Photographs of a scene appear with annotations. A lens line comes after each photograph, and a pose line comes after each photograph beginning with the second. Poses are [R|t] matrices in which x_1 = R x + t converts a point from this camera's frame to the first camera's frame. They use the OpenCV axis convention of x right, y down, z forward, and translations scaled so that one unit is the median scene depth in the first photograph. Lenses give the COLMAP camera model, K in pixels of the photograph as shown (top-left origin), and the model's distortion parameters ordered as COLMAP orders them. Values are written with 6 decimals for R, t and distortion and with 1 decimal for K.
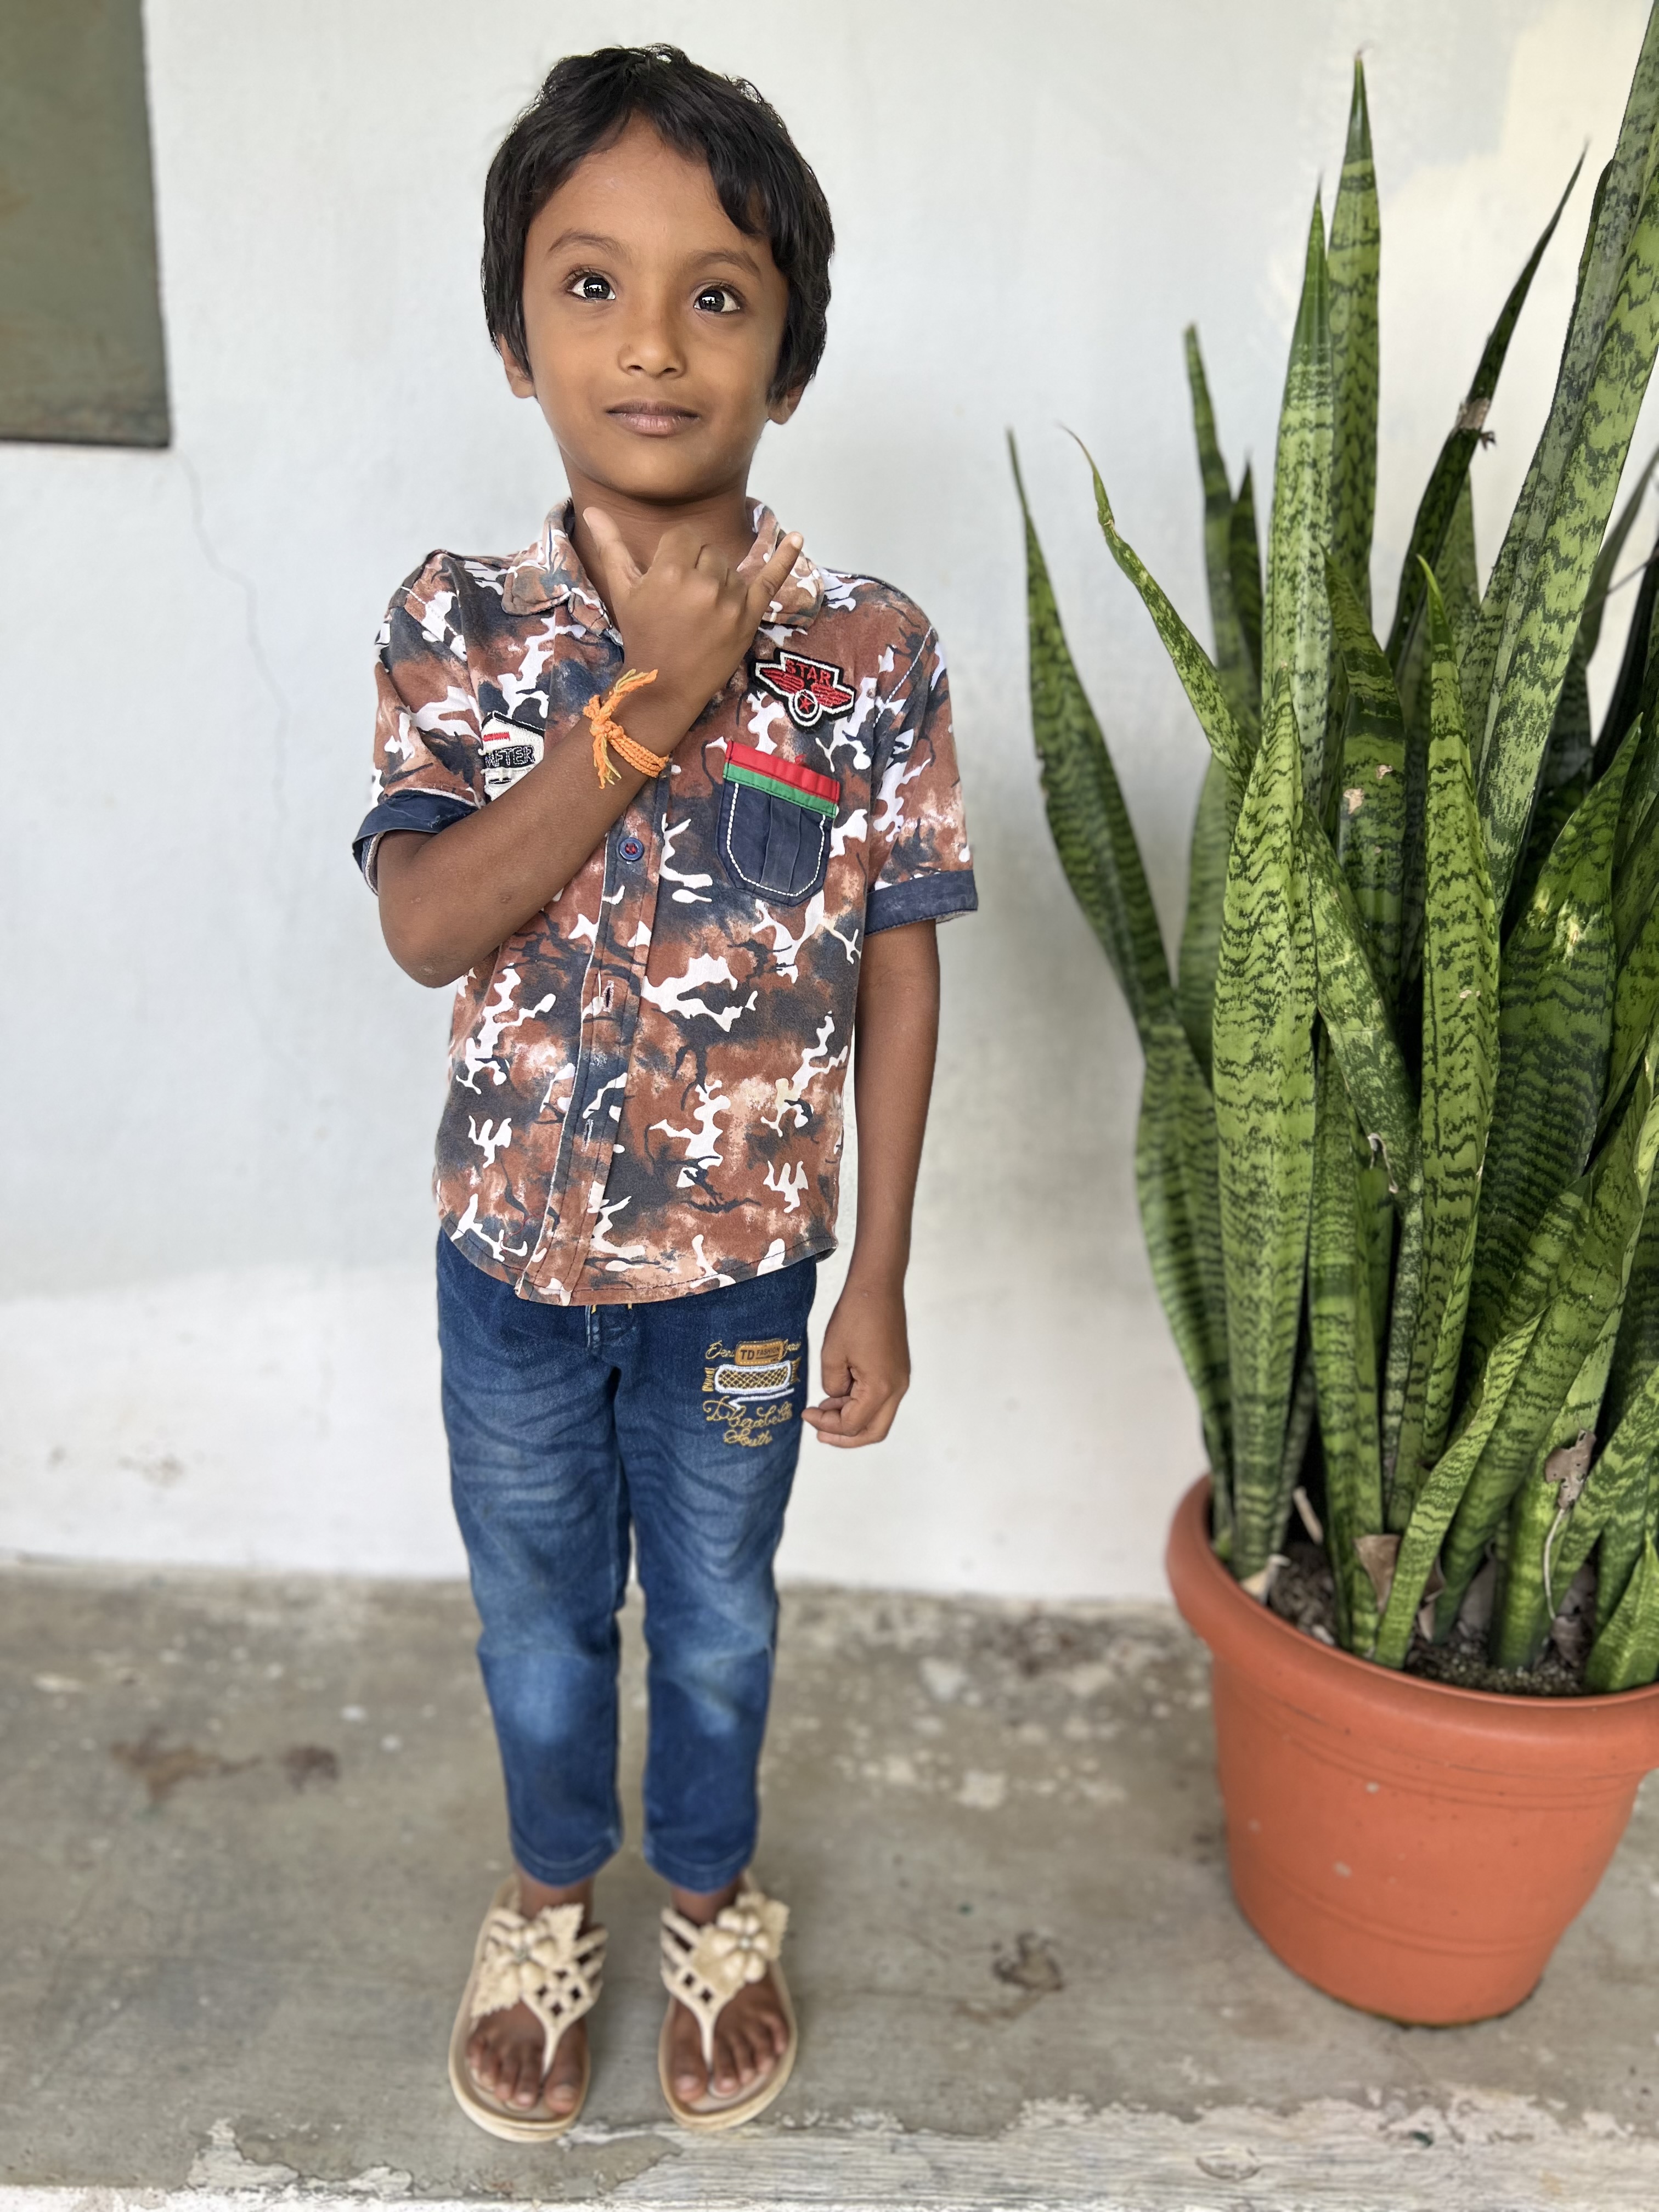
lens RADIAL K [[1649.2, 0, 826.6], [0, 1649.2, 1101.3], [0, 0, 1]] dist [0.012696, -0.016499]
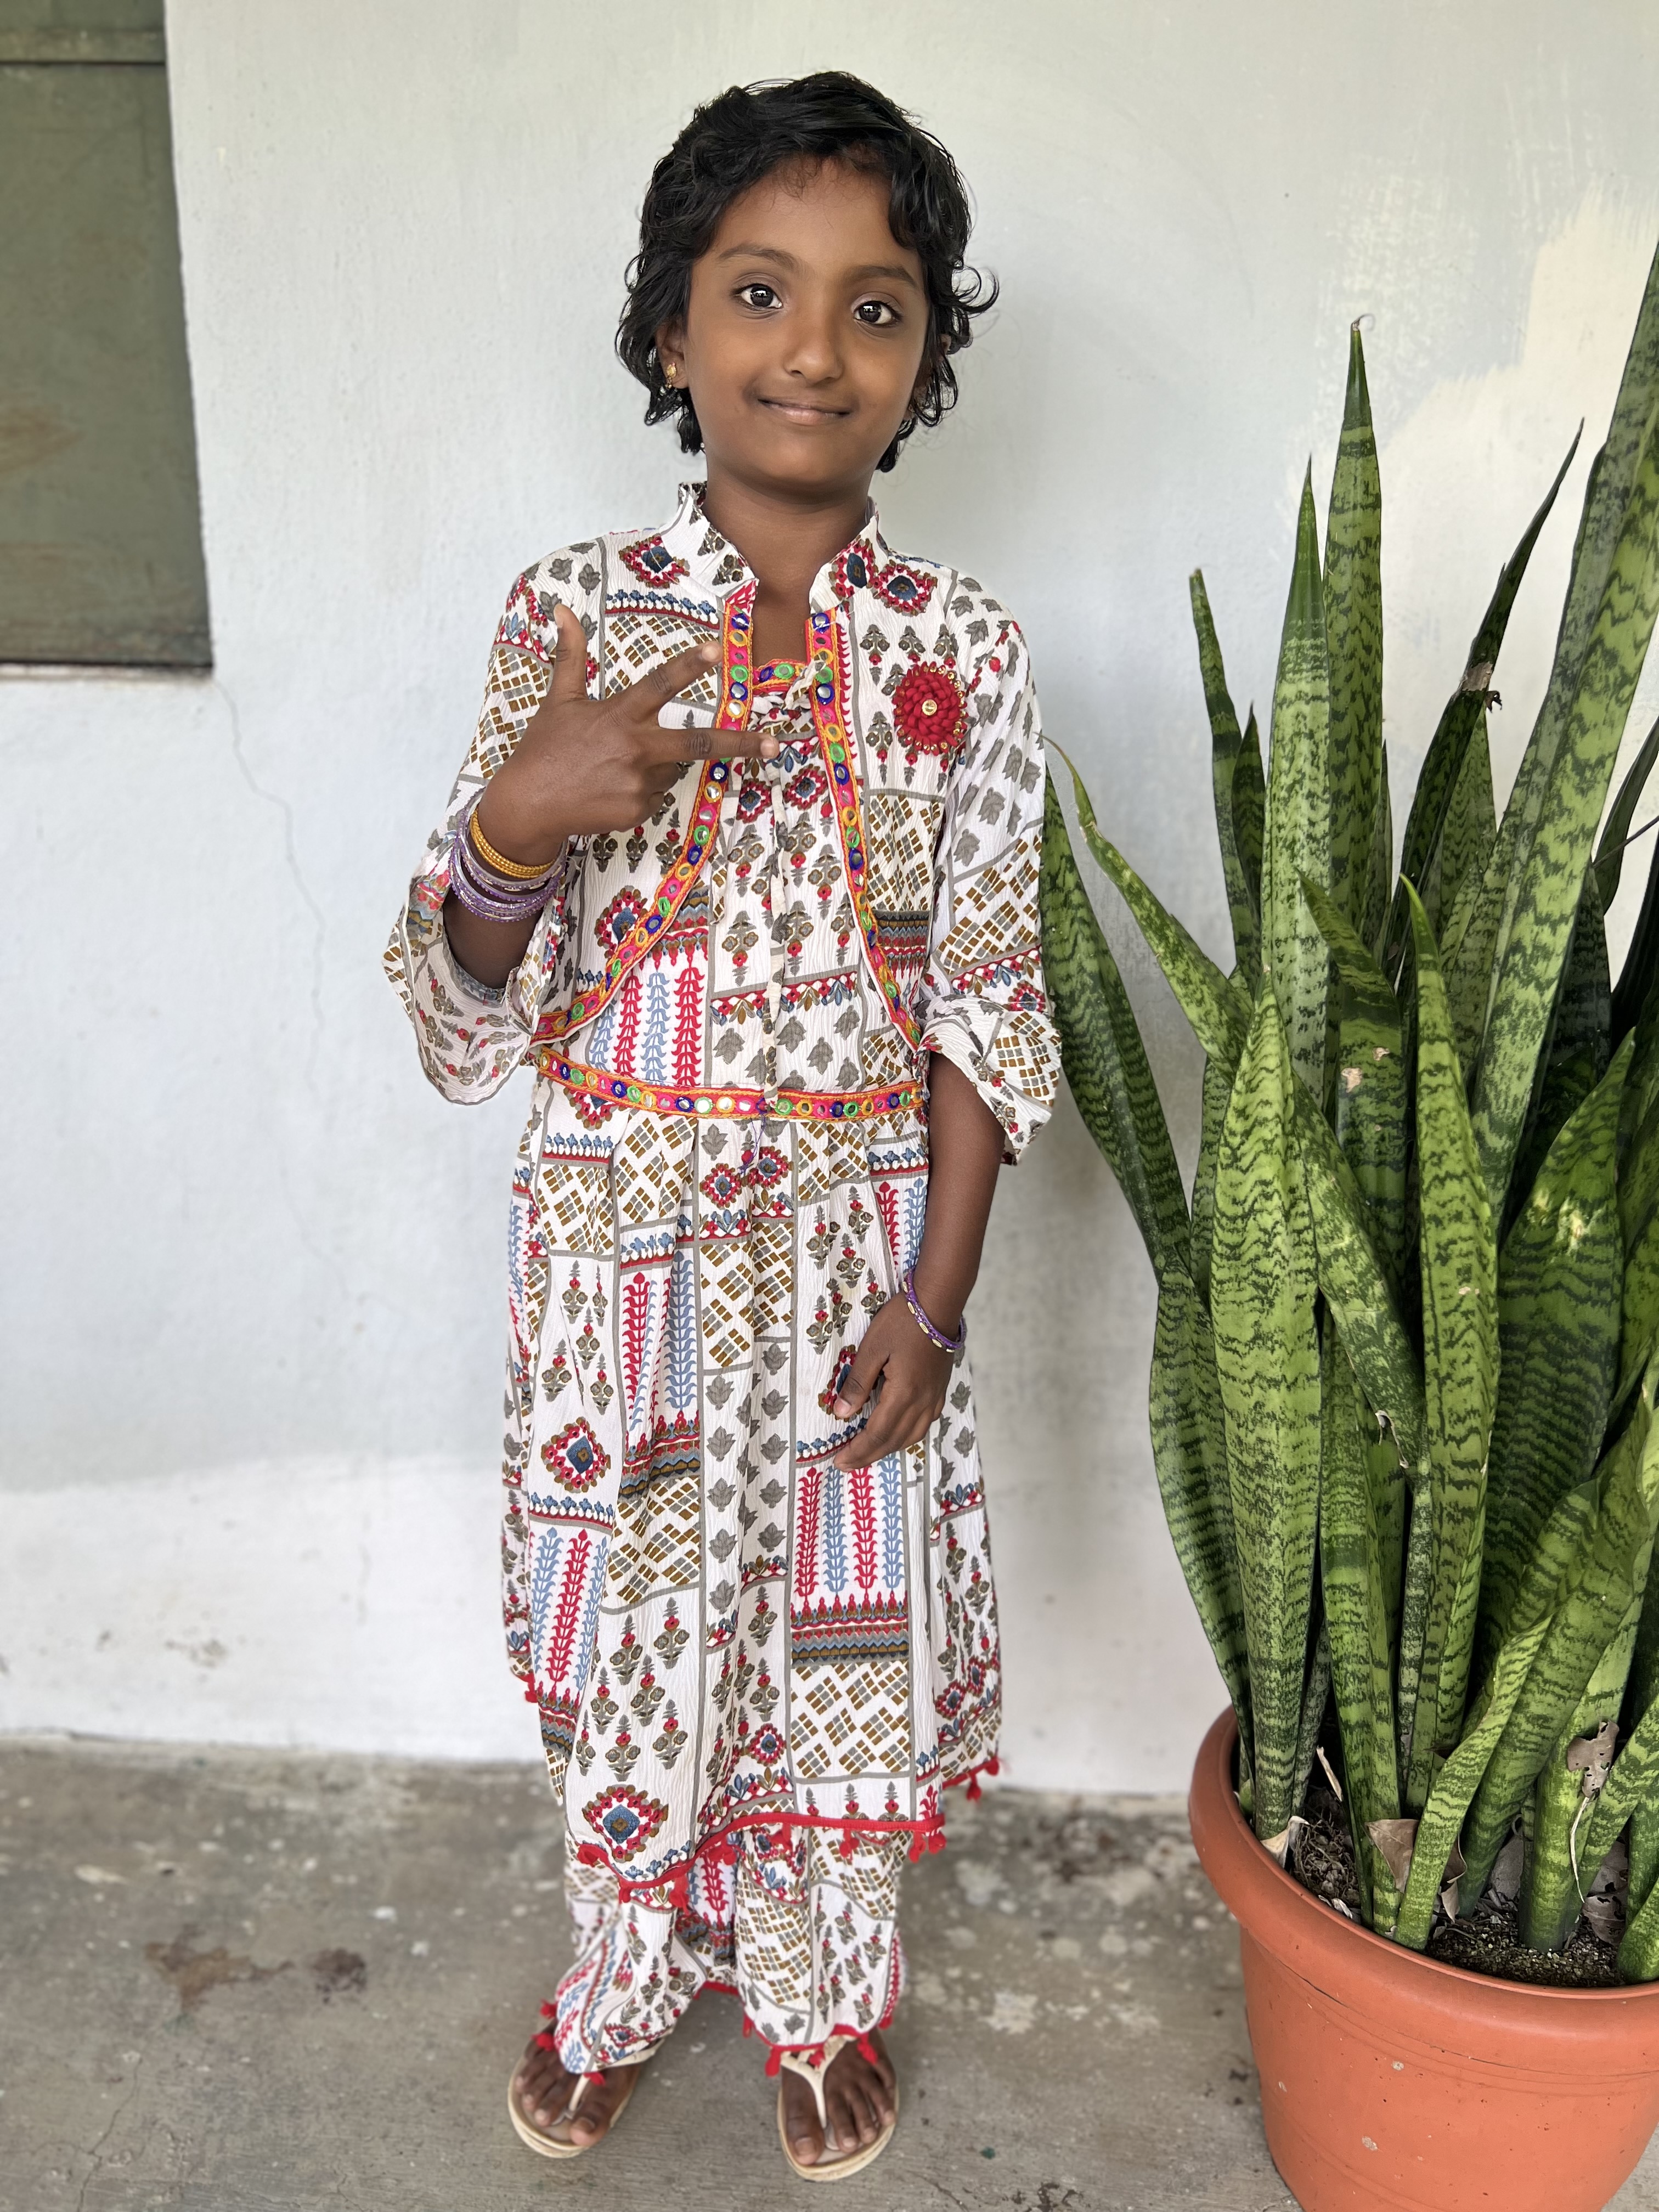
lens RADIAL K [[1647.1, 0, 831.9], [0, 1647.1, 1103.8], [0, 0, 1]] dist [0.008313, -0.007442]
pose [[0.998561, -0.004084, -0.053472, 0.056765], [0.002624, 0.999623, -0.027334, -0.131006], [0.053564, 0.027154, 0.998195, 0.001676]]
